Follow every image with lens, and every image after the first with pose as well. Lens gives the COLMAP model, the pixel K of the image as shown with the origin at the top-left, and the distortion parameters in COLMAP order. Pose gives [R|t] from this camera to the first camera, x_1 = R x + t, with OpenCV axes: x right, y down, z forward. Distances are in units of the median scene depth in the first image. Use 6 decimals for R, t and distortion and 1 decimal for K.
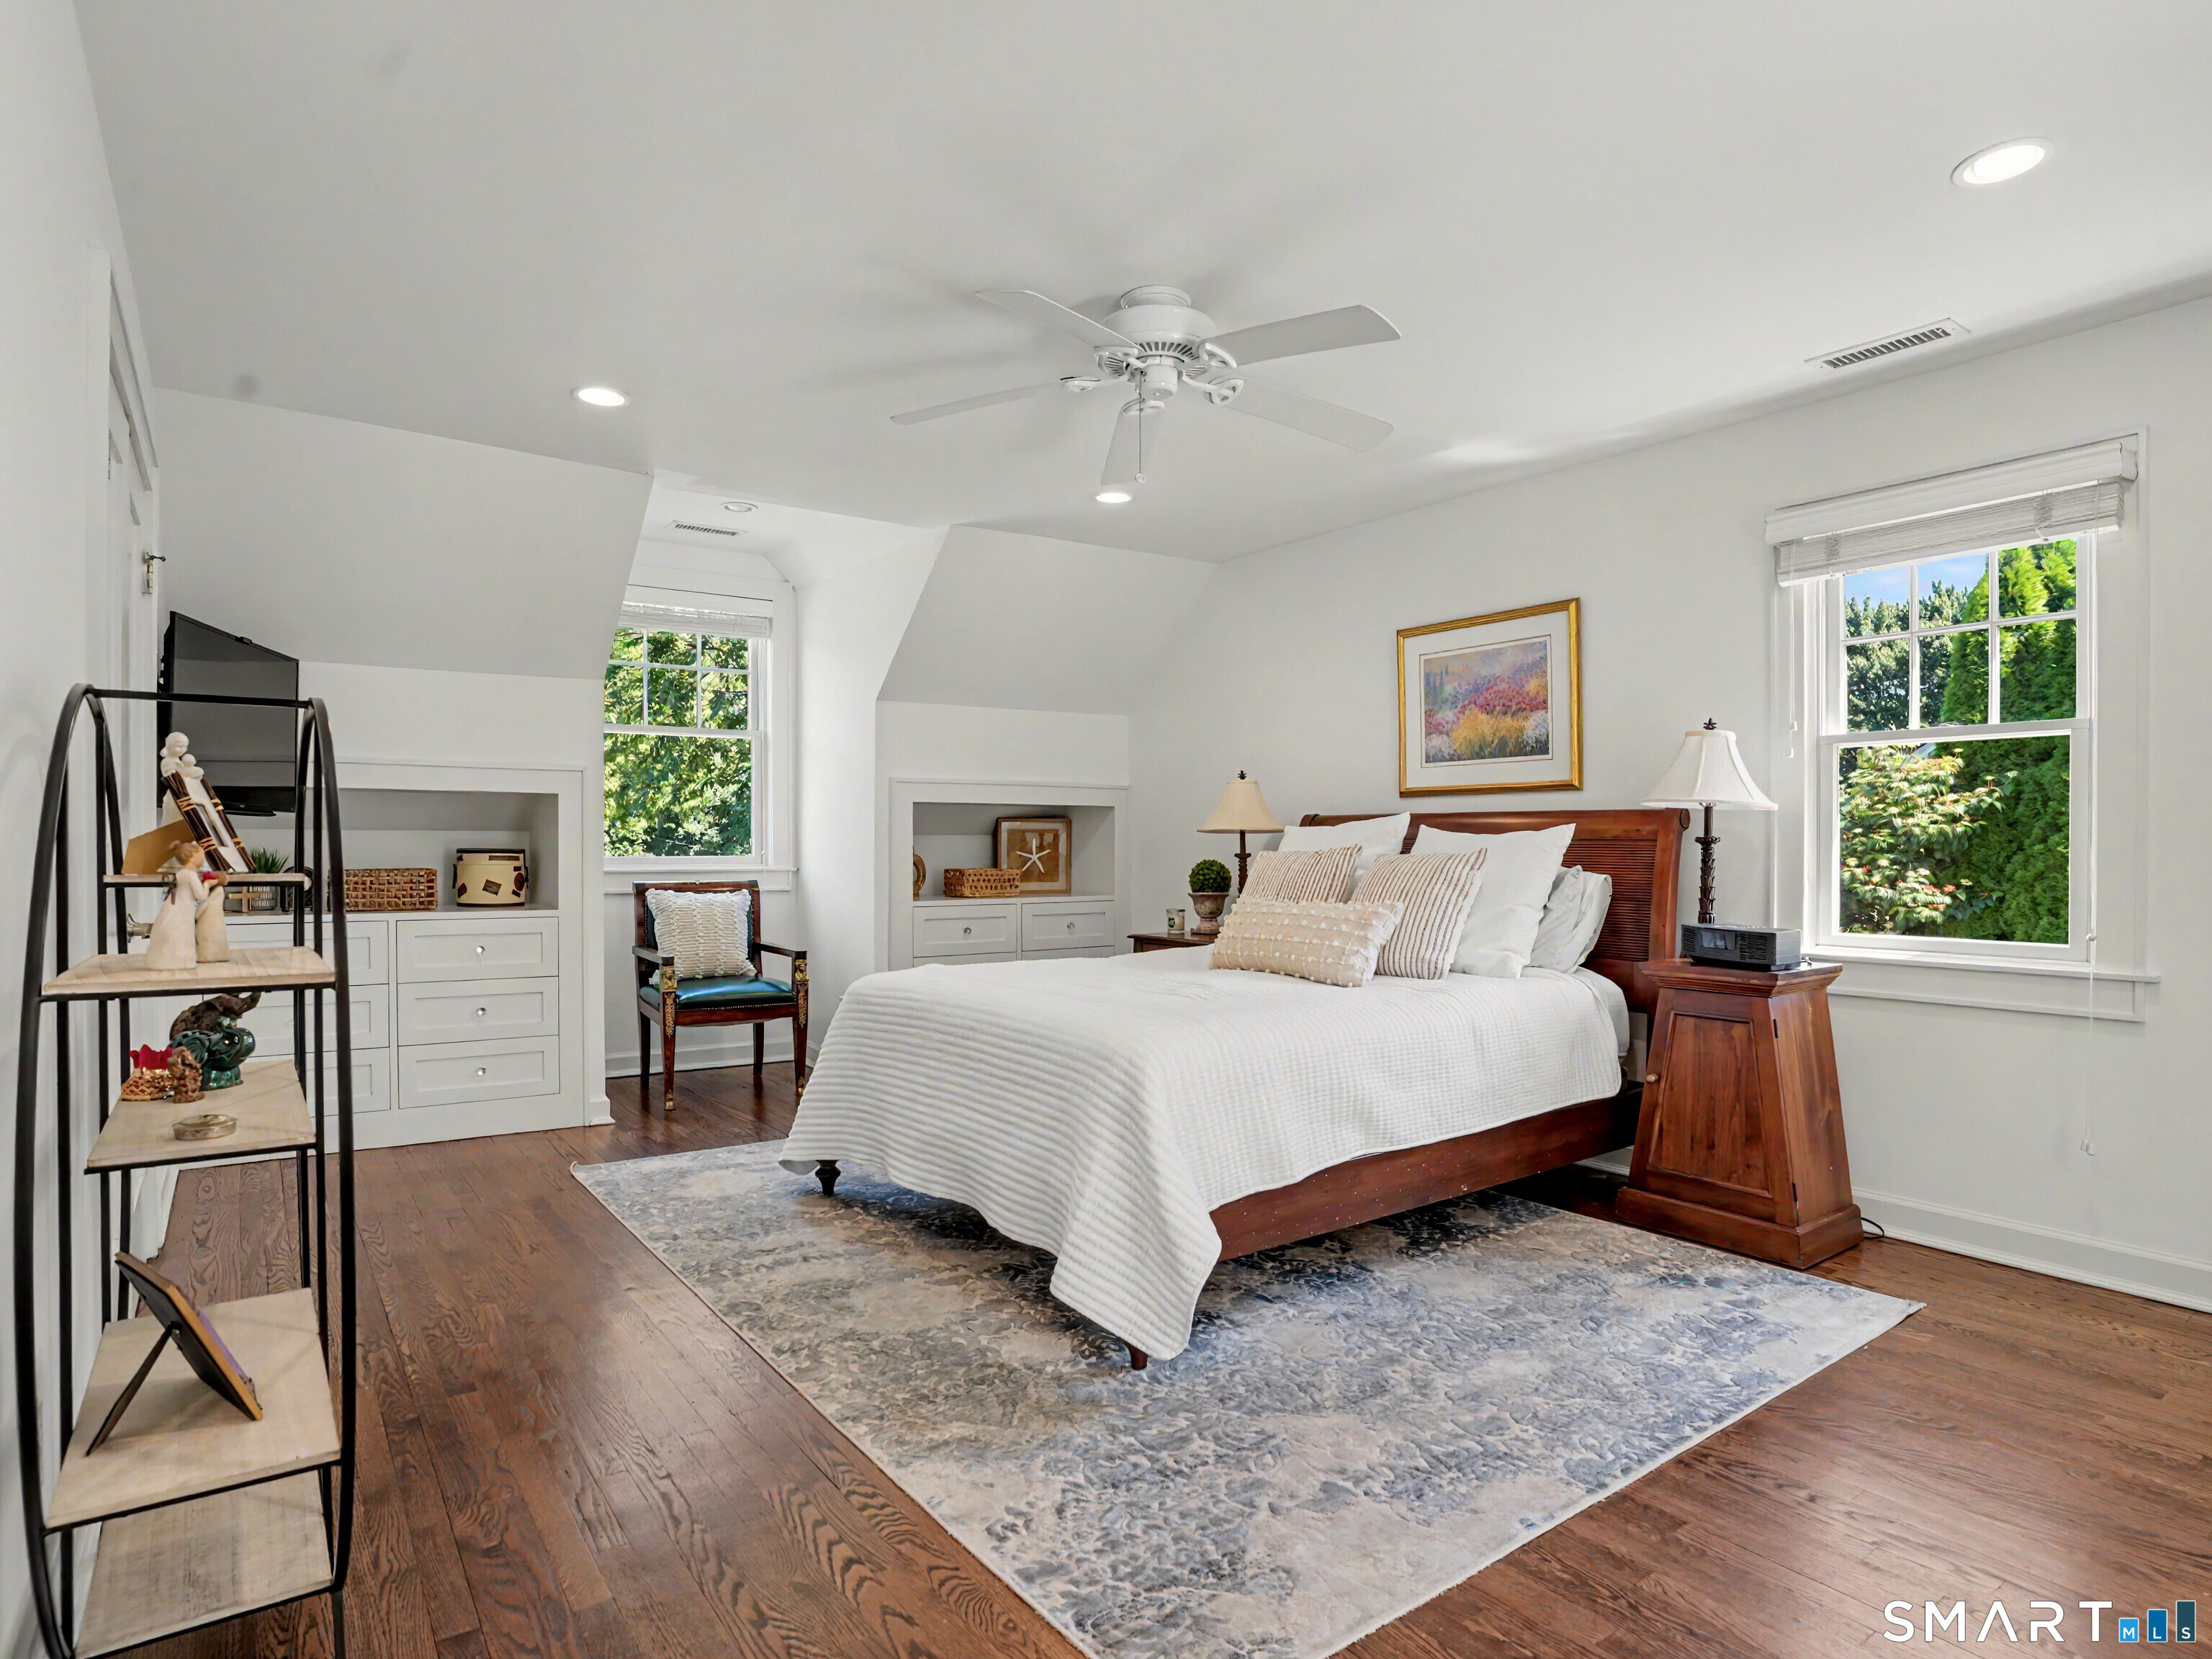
lens RADIAL K [[1238.1, 0, 1109.1], [0, 1238.1, 832.8], [0, 0, 1]] dist [-0.047655, 0.000262]
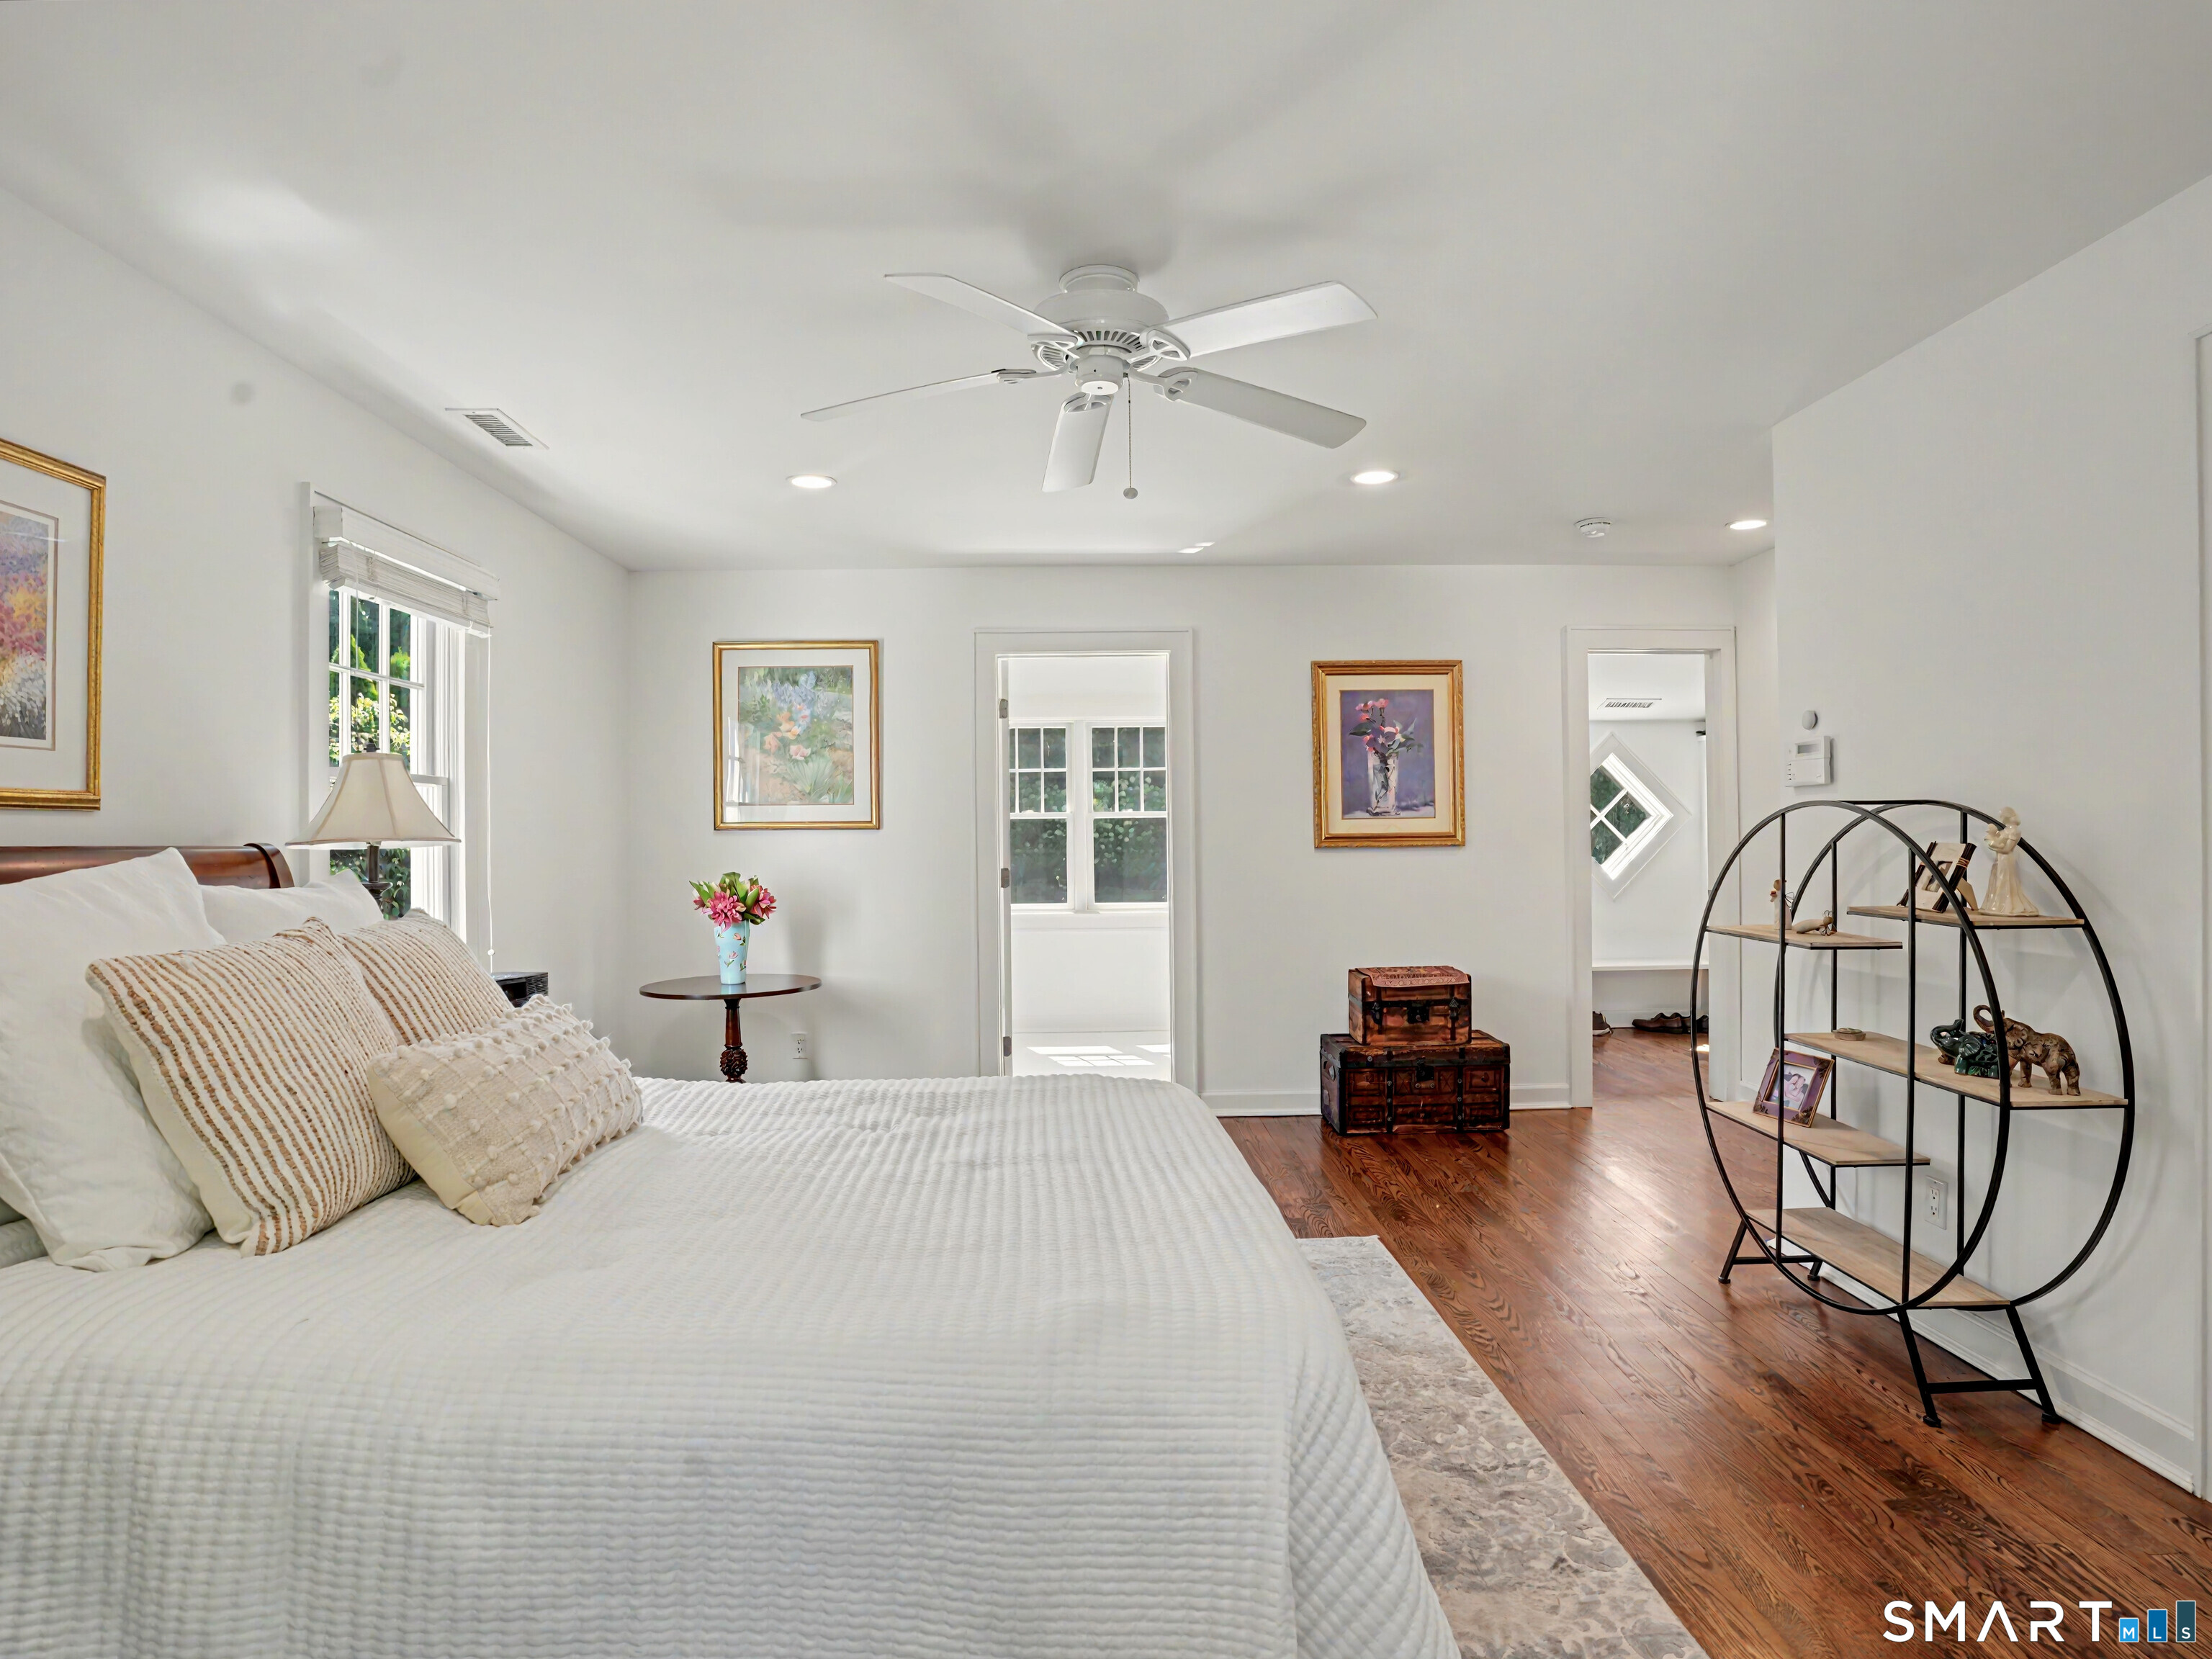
lens RADIAL K [[1238.1, 0, 1106.9], [0, 1238.1, 831.3], [0, 0, 1]] dist [-0.047655, 0.000262]
pose [[-0.823515, 0.008438, 0.567232, -0.322346], [0.009978, 0.999950, -0.000388, -0.019772], [-0.567207, 0.005340, -0.823558, 1.194376]]
